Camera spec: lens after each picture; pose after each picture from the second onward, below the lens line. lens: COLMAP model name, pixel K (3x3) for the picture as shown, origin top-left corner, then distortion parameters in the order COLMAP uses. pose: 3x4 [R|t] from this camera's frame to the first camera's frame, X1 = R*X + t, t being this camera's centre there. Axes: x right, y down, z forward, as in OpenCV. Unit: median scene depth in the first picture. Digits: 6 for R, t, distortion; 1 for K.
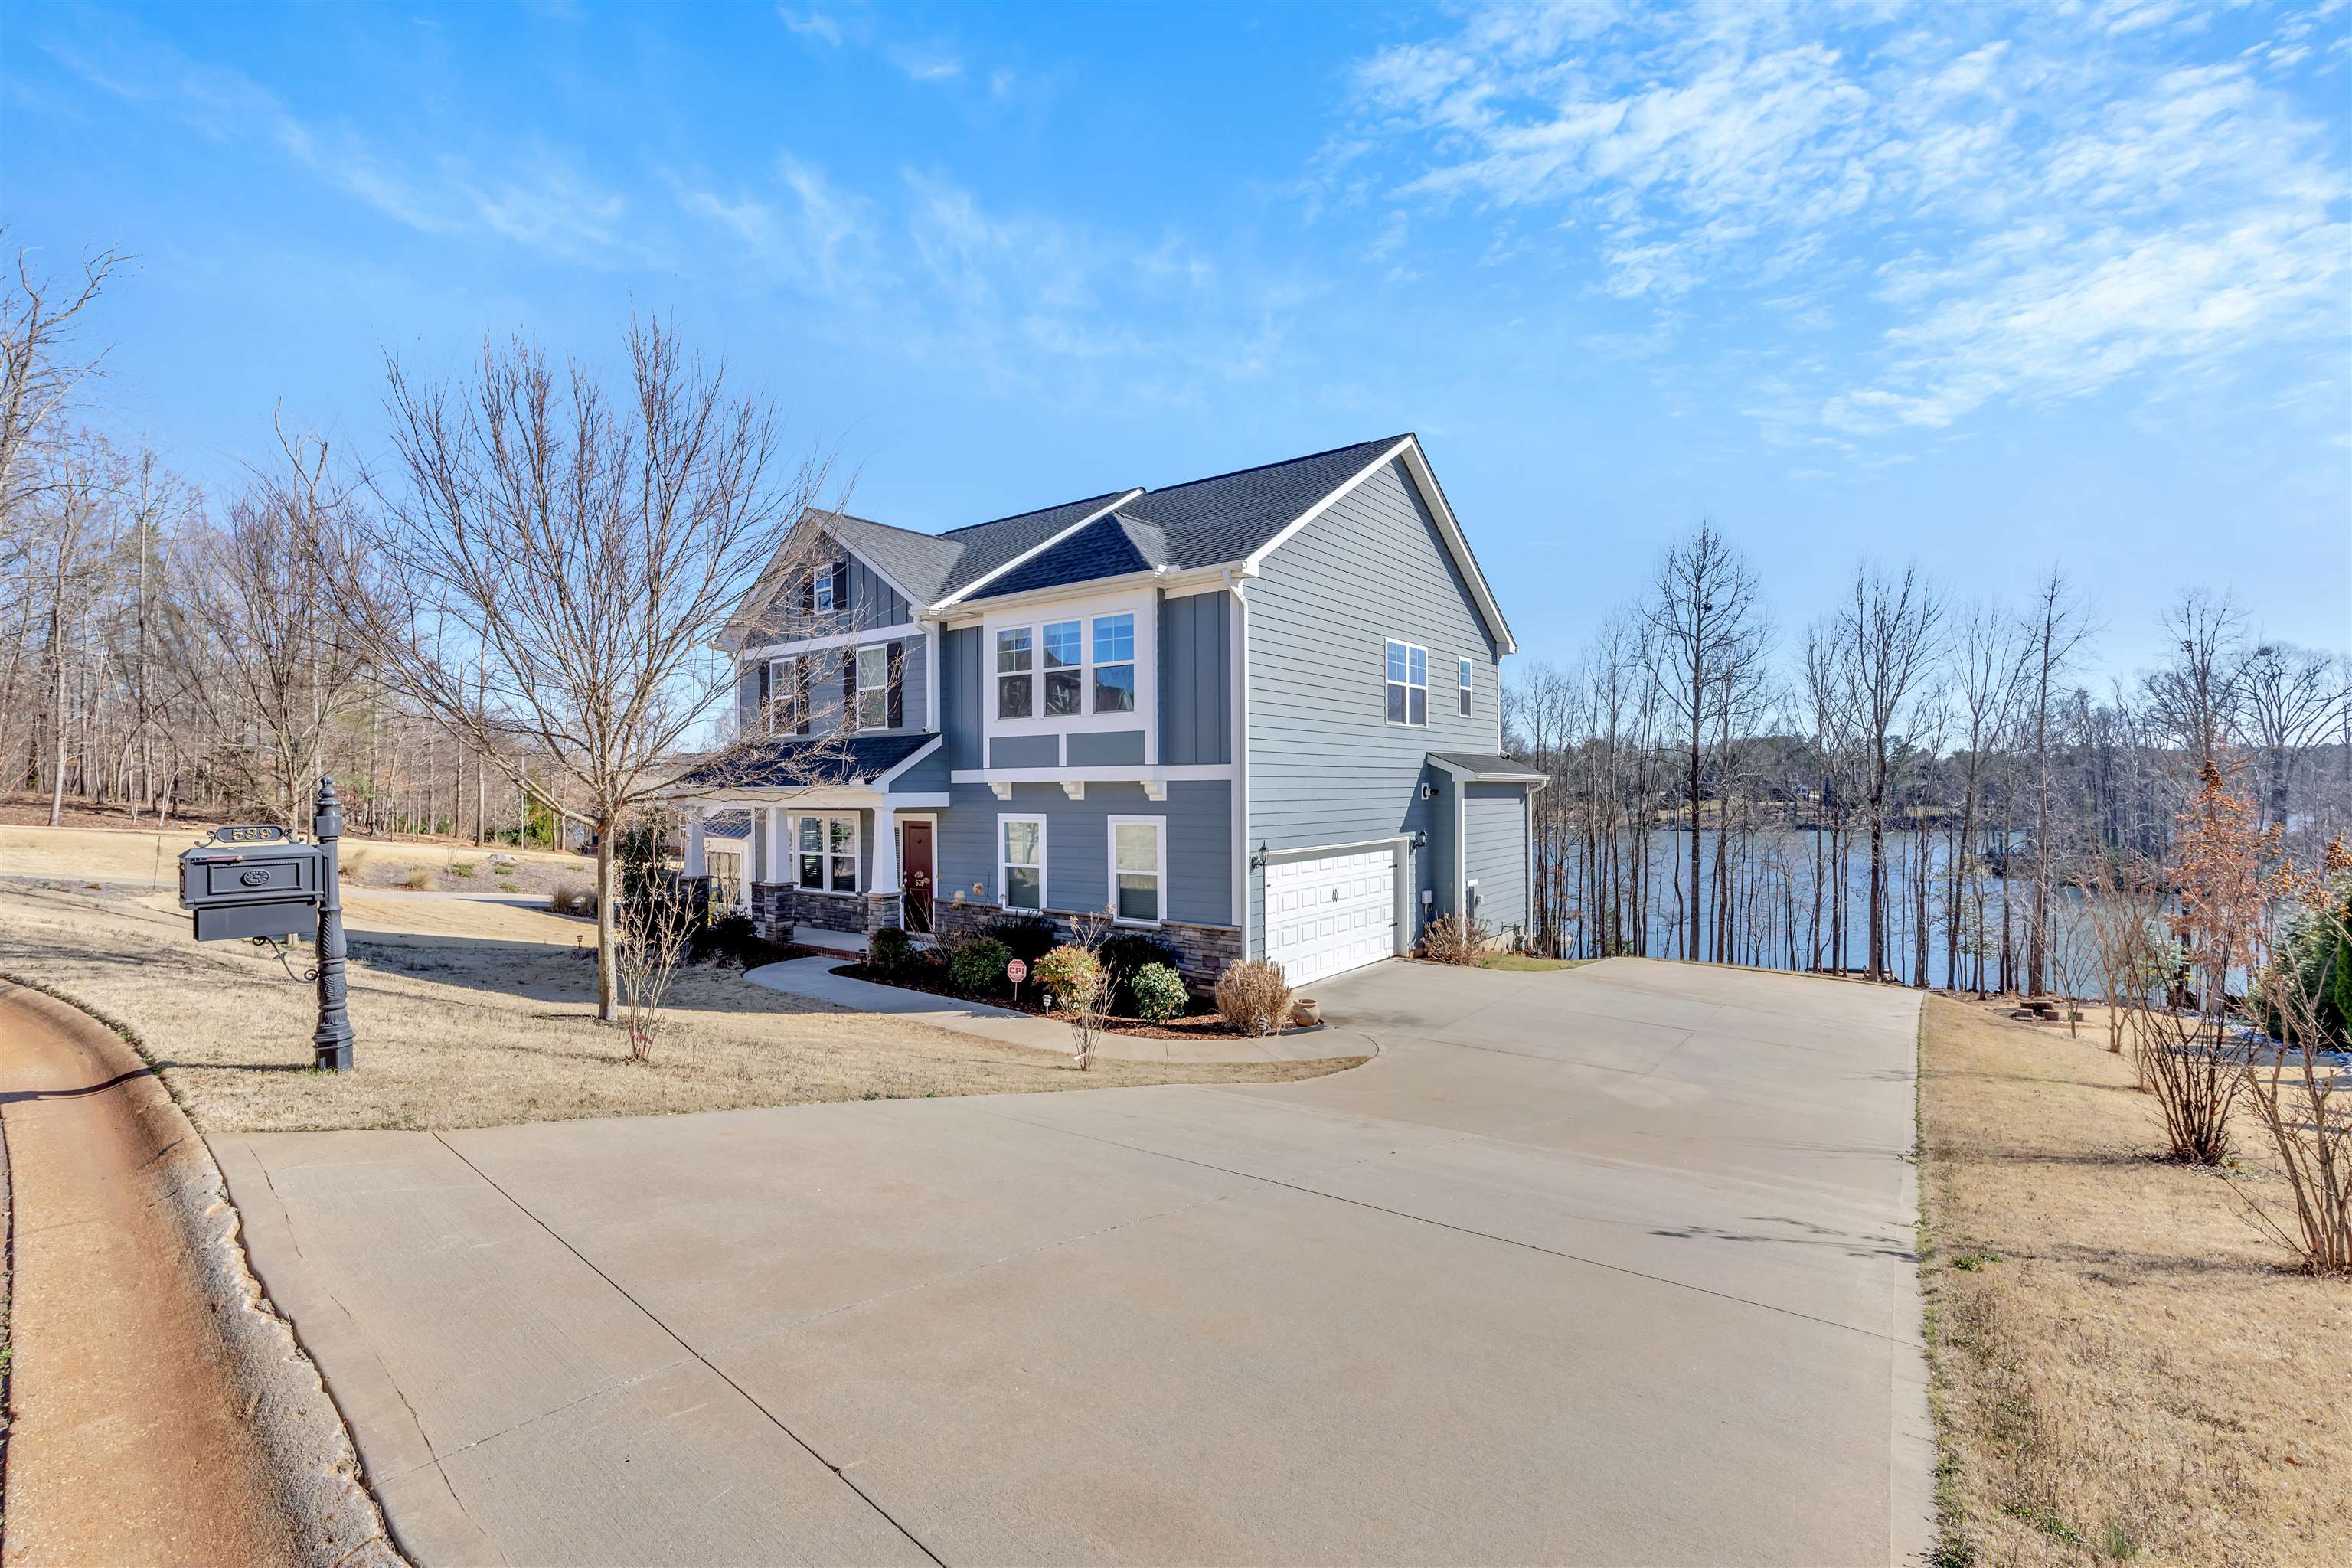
lens RADIAL K [[1040.5, 0, 1179.2], [0, 1040.5, 811.1], [0, 0, 1]] dist [-0.012812, 0.004202]
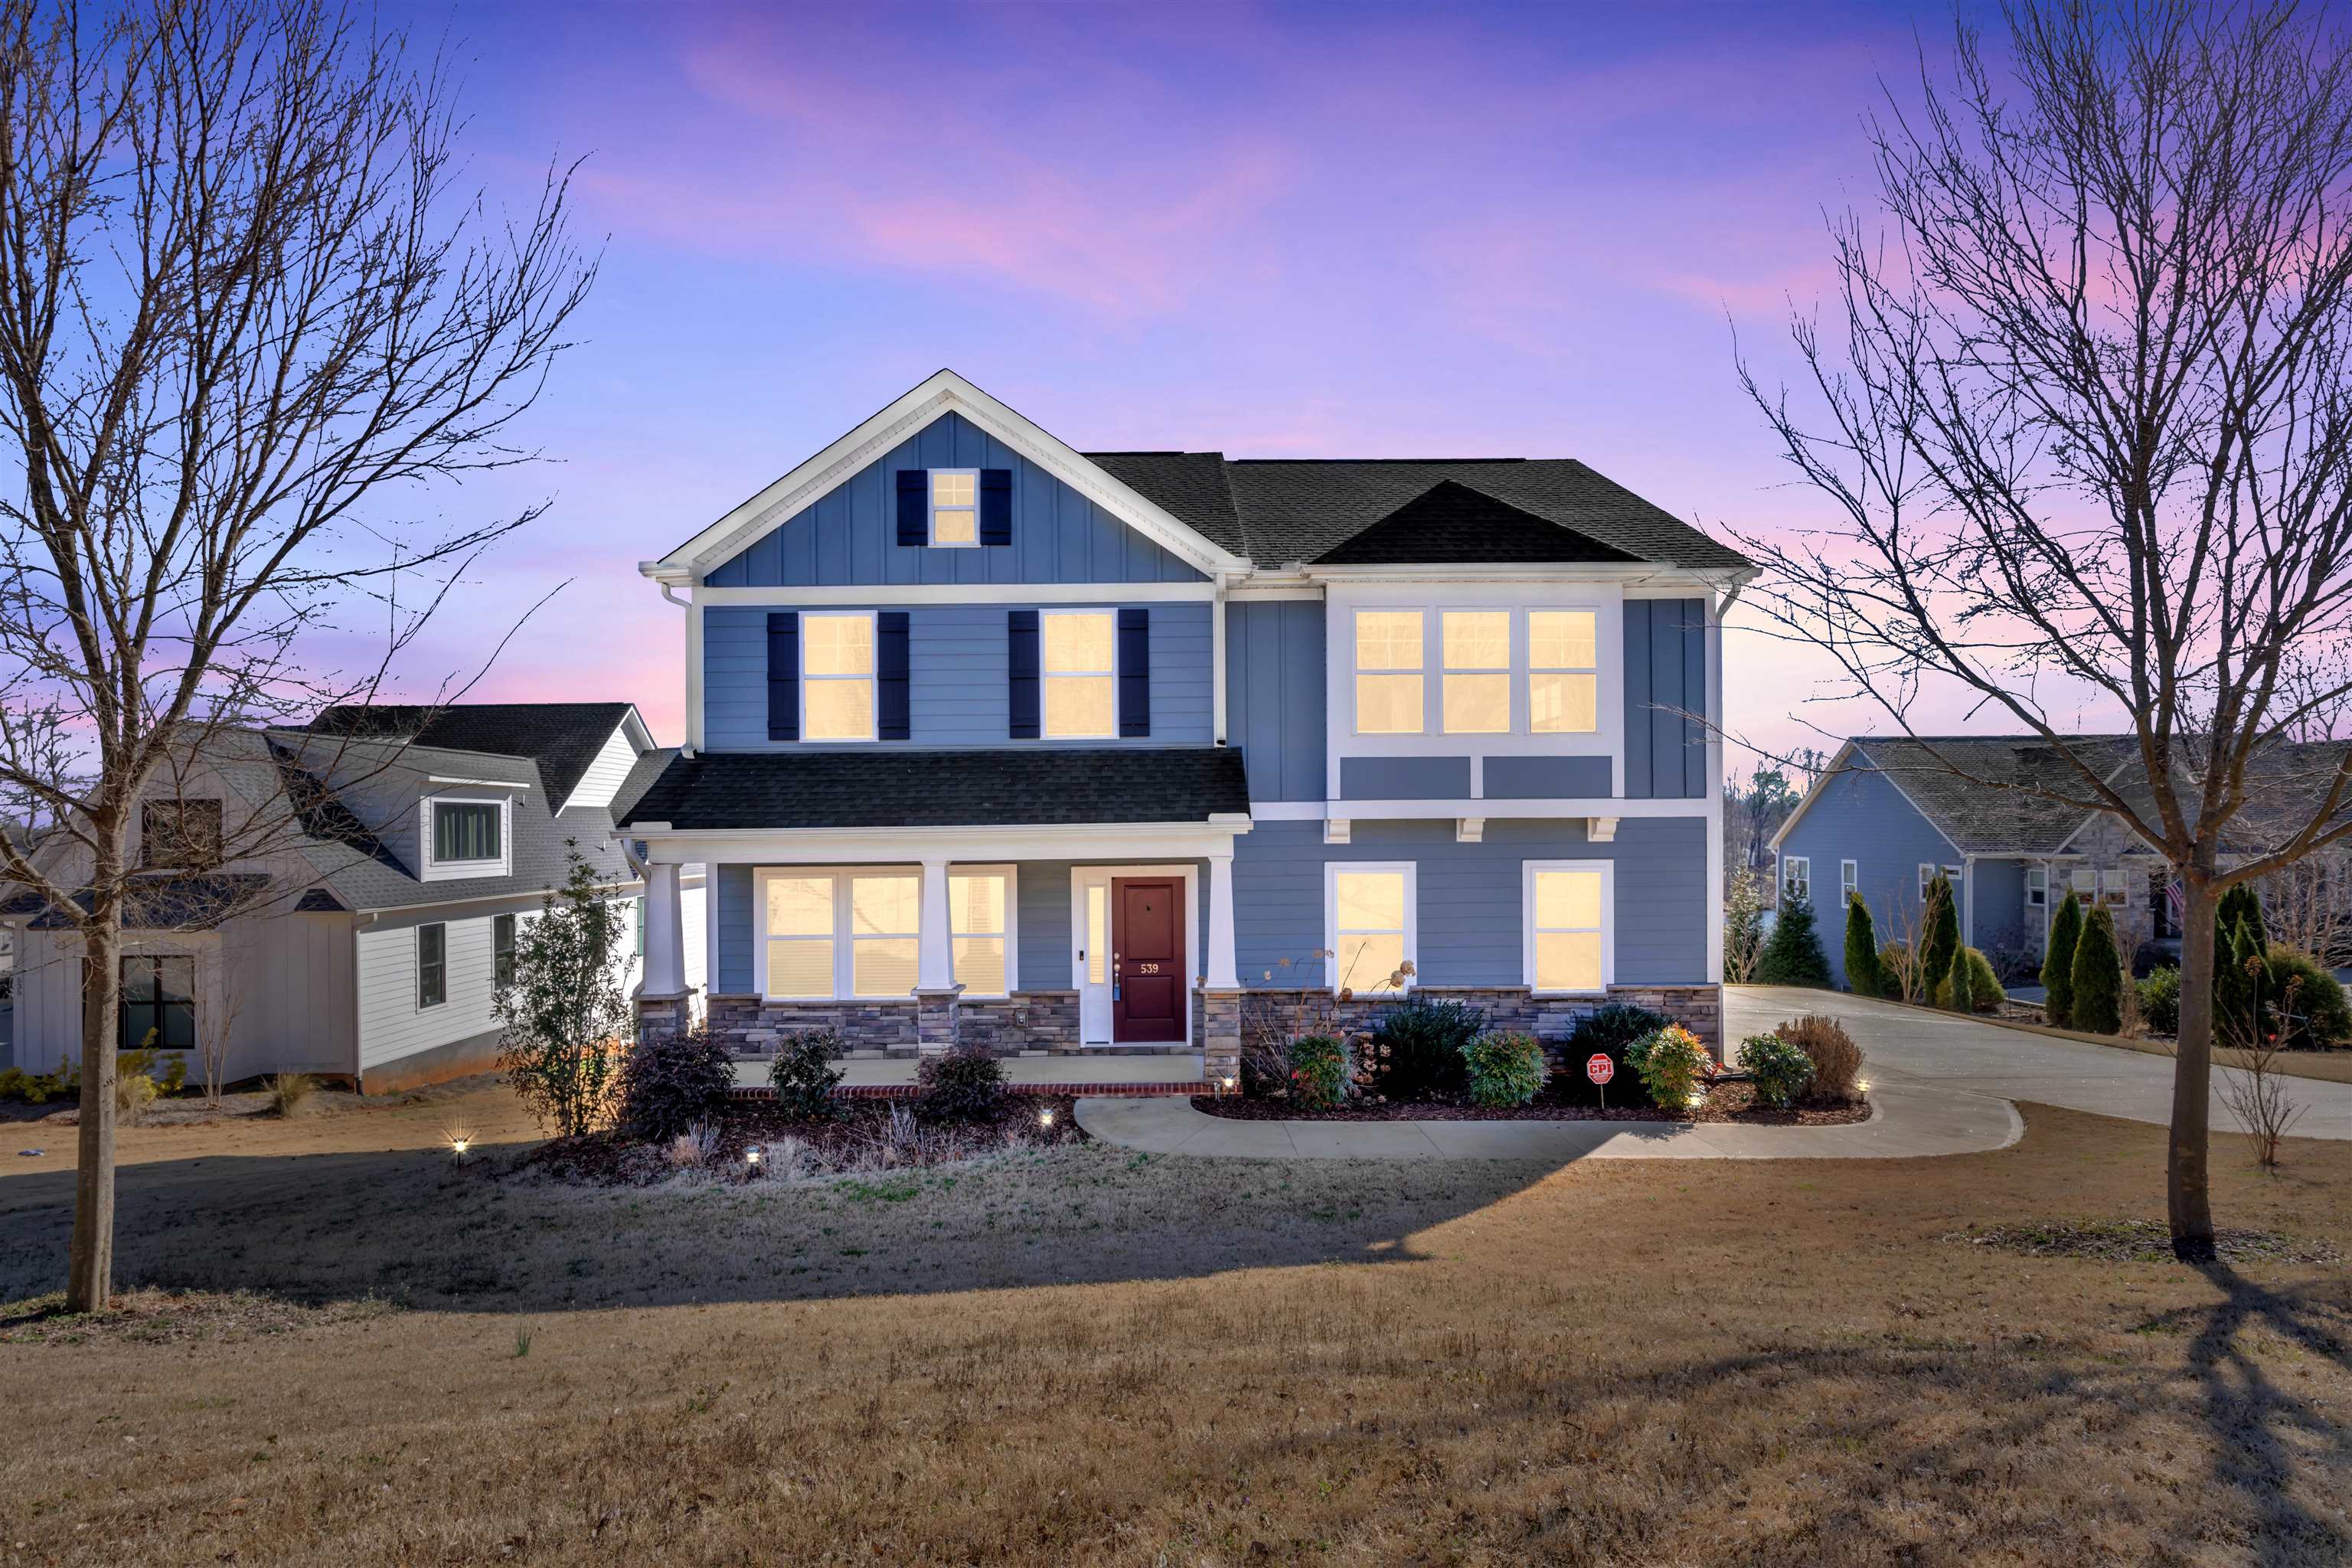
lens RADIAL K [[1040.5, 0, 1179.2], [0, 1040.5, 811.1], [0, 0, 1]] dist [-0.012812, 0.004202]
pose [[0.798422, 0.005699, 0.602071, -0.703744], [0.019097, 0.999212, -0.034783, -0.010530], [-0.601795, 0.039269, 0.797684, 0.482590]]
